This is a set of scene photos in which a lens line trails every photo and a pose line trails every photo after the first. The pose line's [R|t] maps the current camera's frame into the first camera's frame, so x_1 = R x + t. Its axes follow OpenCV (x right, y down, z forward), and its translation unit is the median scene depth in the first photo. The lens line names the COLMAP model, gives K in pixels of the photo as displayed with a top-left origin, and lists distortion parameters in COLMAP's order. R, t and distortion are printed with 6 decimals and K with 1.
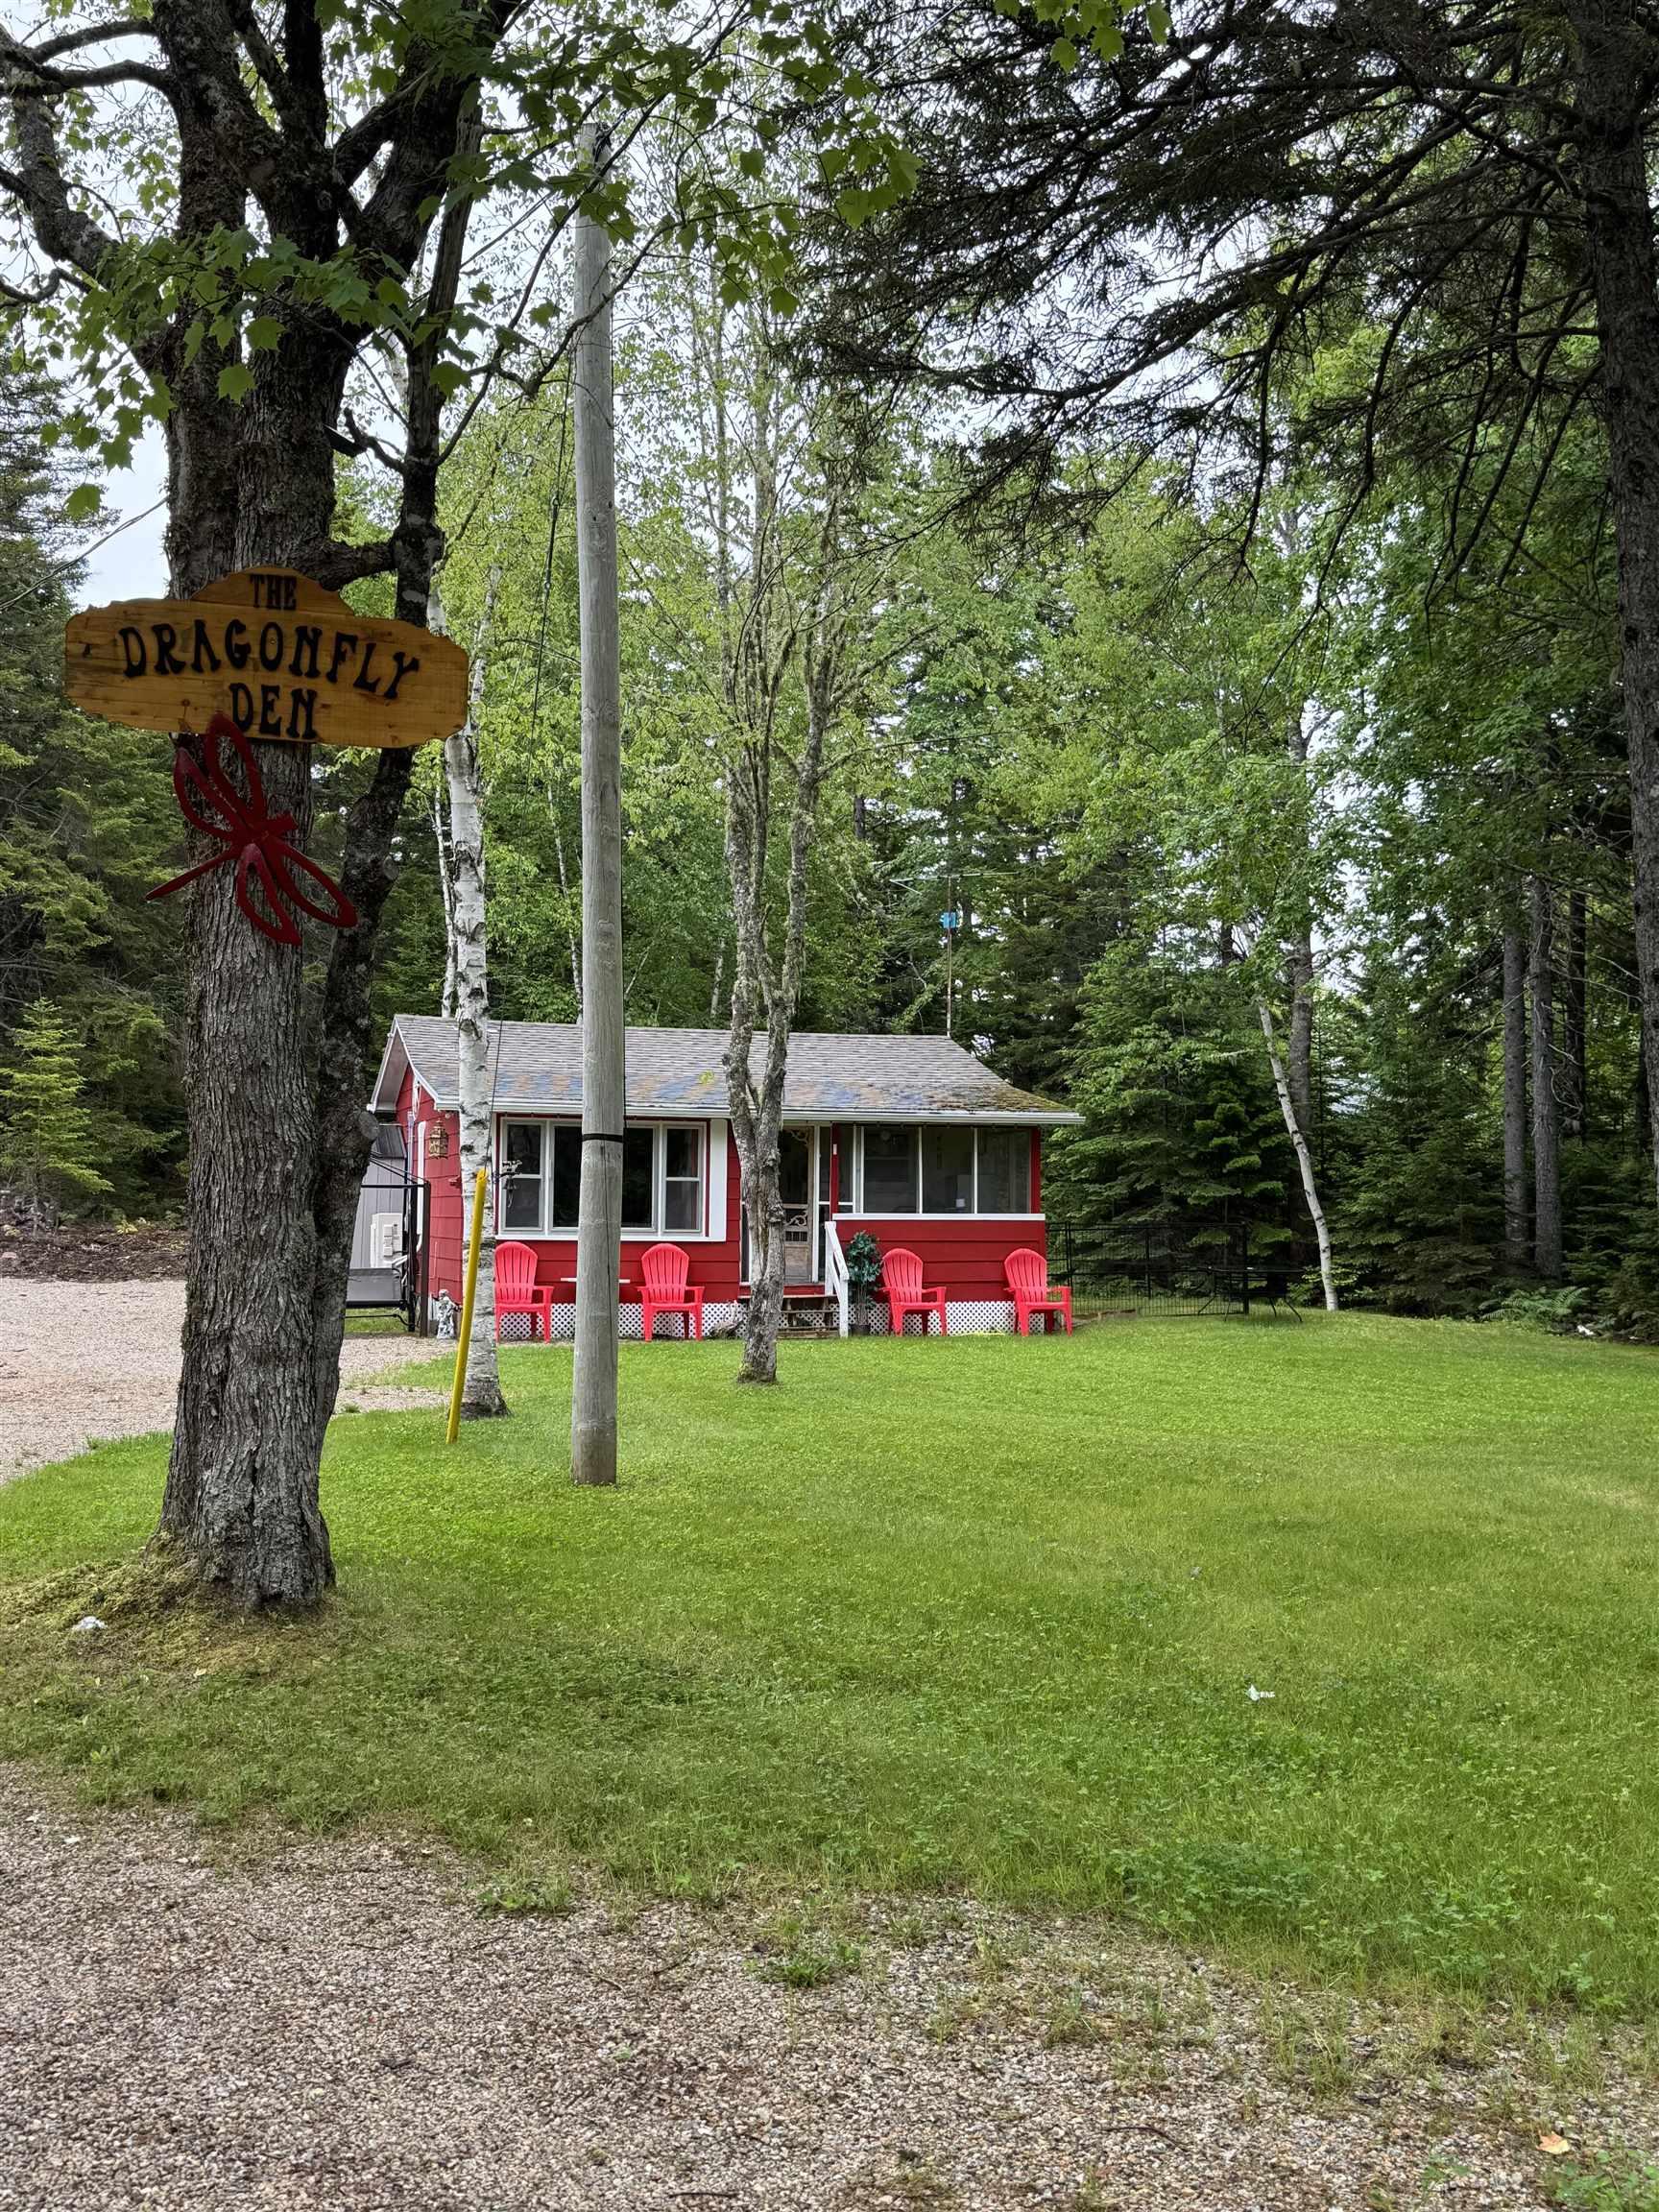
lens RADIAL K [[2173.3, 0, 829.5], [0, 2173.3, 1106.0], [0, 0, 1]] dist [0.154567, 0.004106]
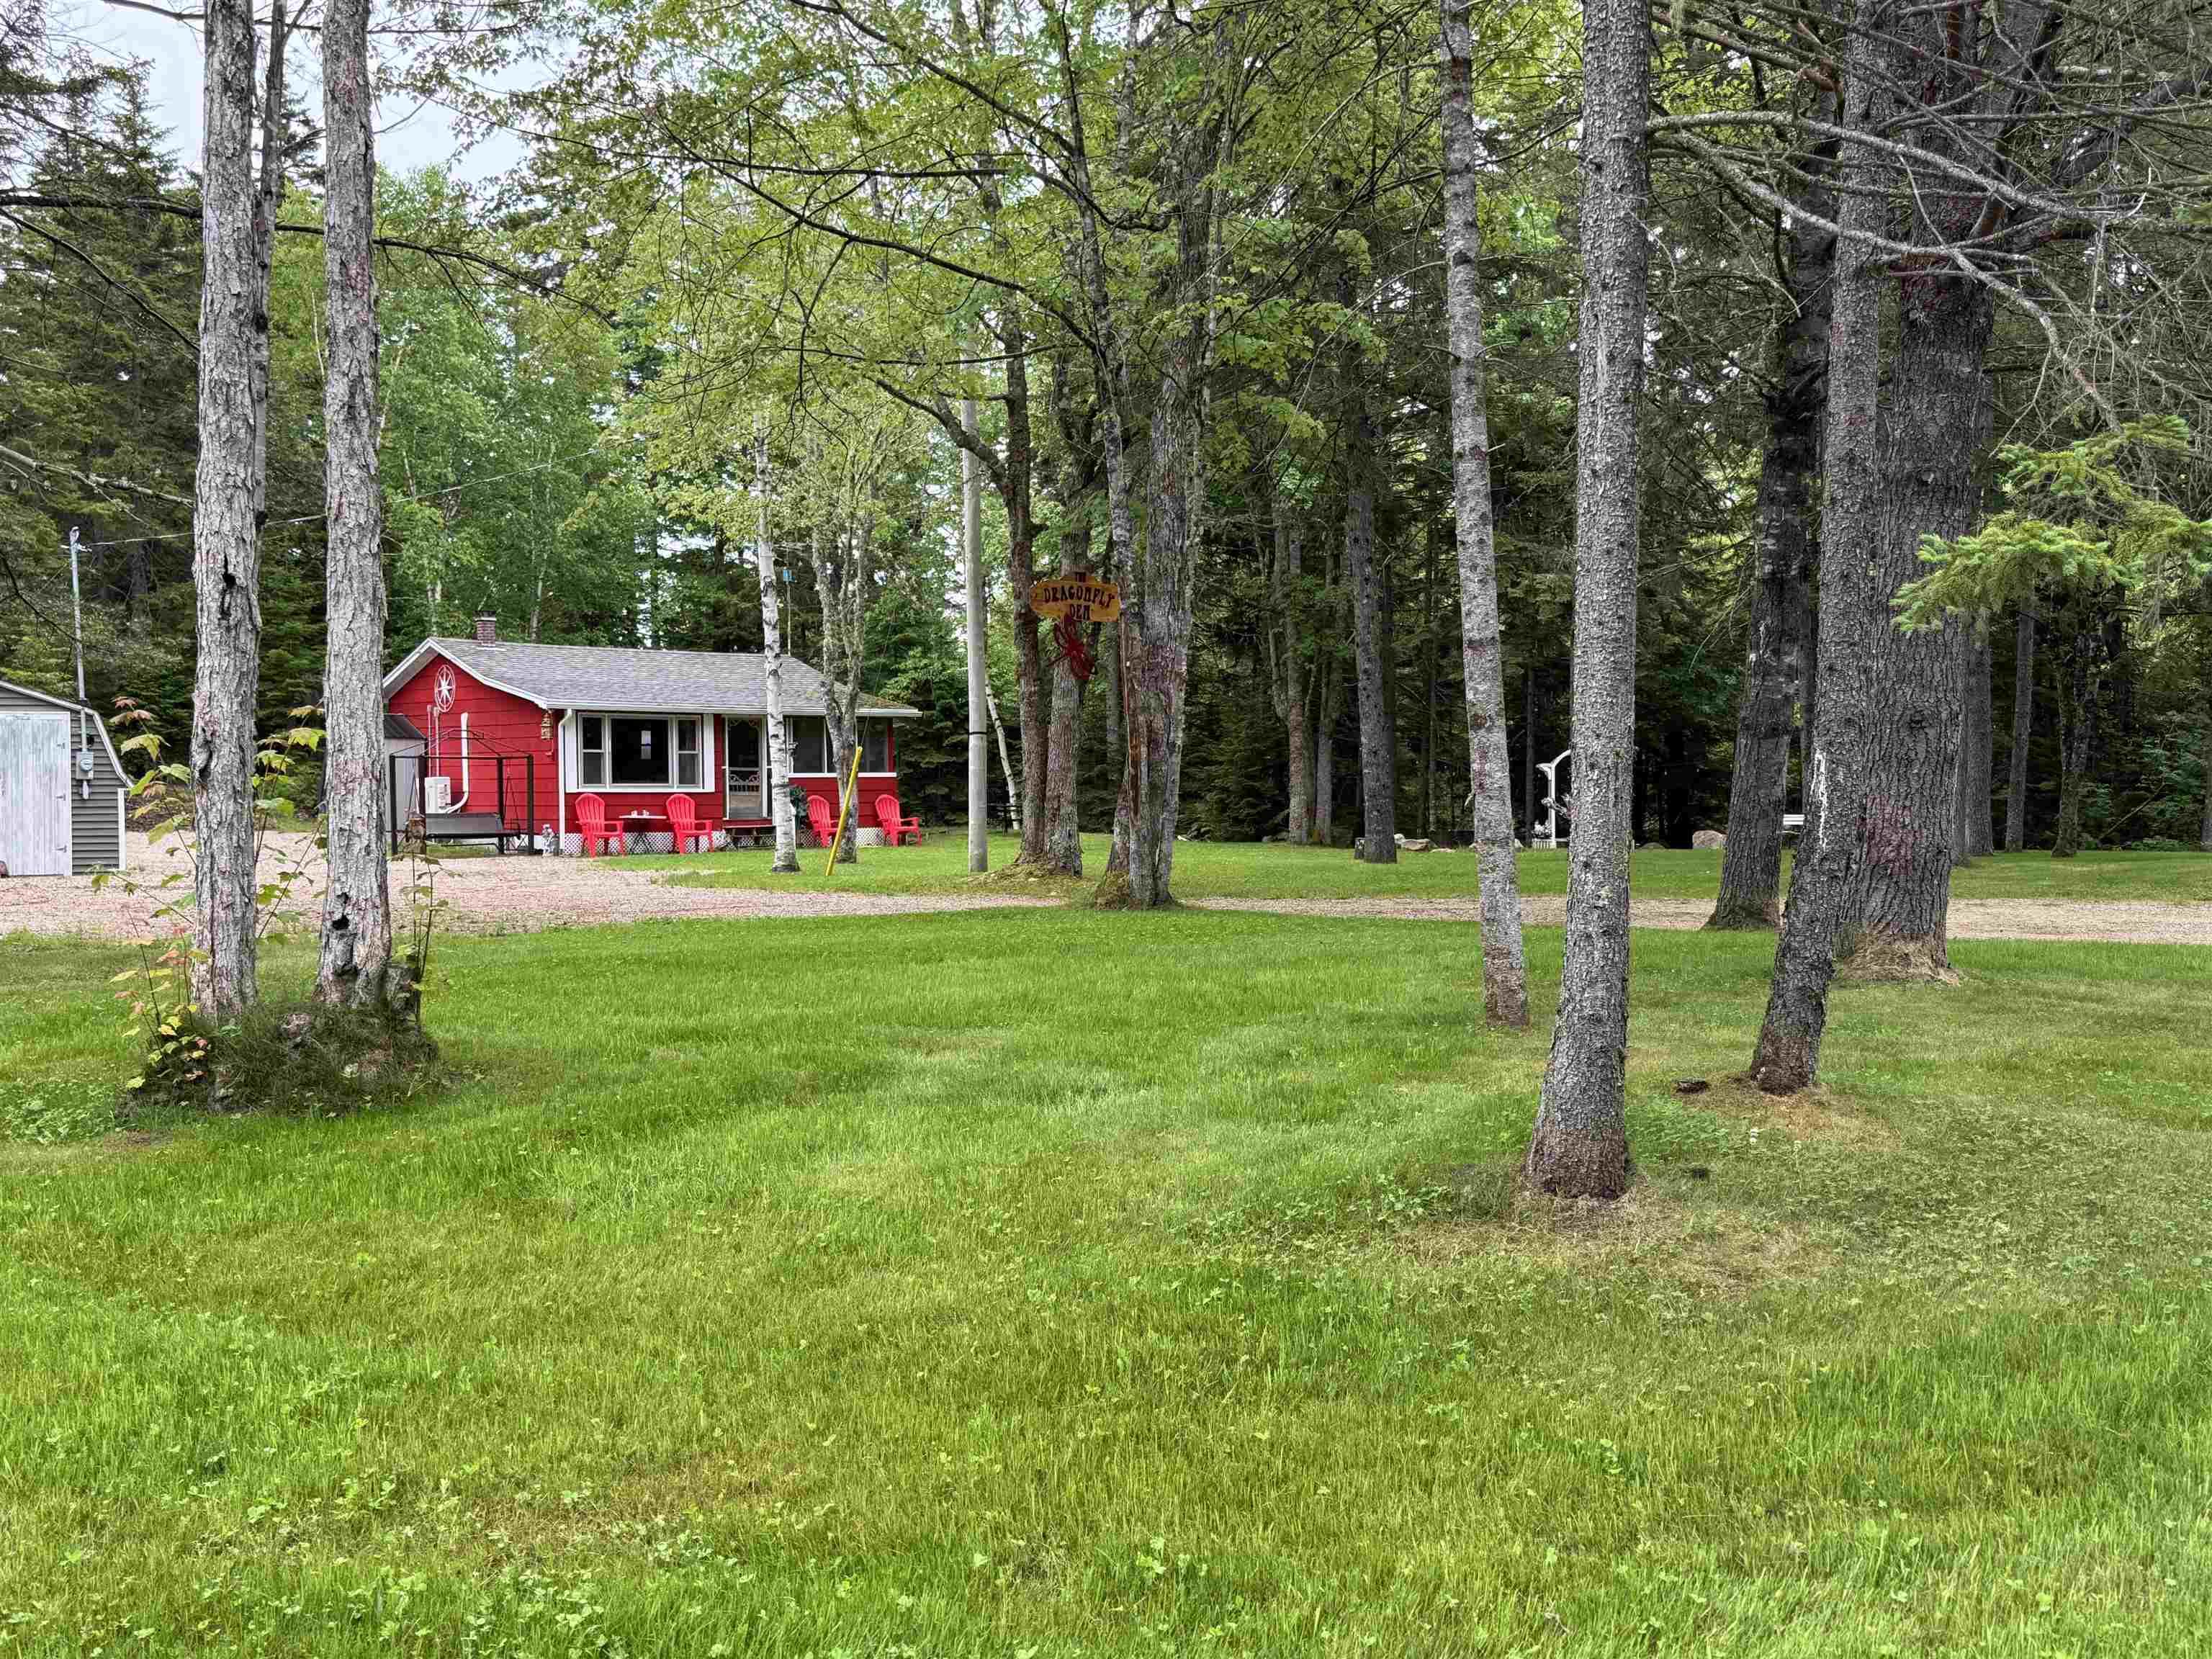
lens RADIAL K [[2173.3, 0, 1106.0], [0, 2173.3, 829.5], [0, 0, 1]] dist [0.154567, 0.004106]
pose [[0.921275, -0.022755, 0.388245, -0.401114], [-0.003955, 0.997687, 0.067860, -0.018695], [-0.388891, -0.064053, 0.919054, -0.559681]]
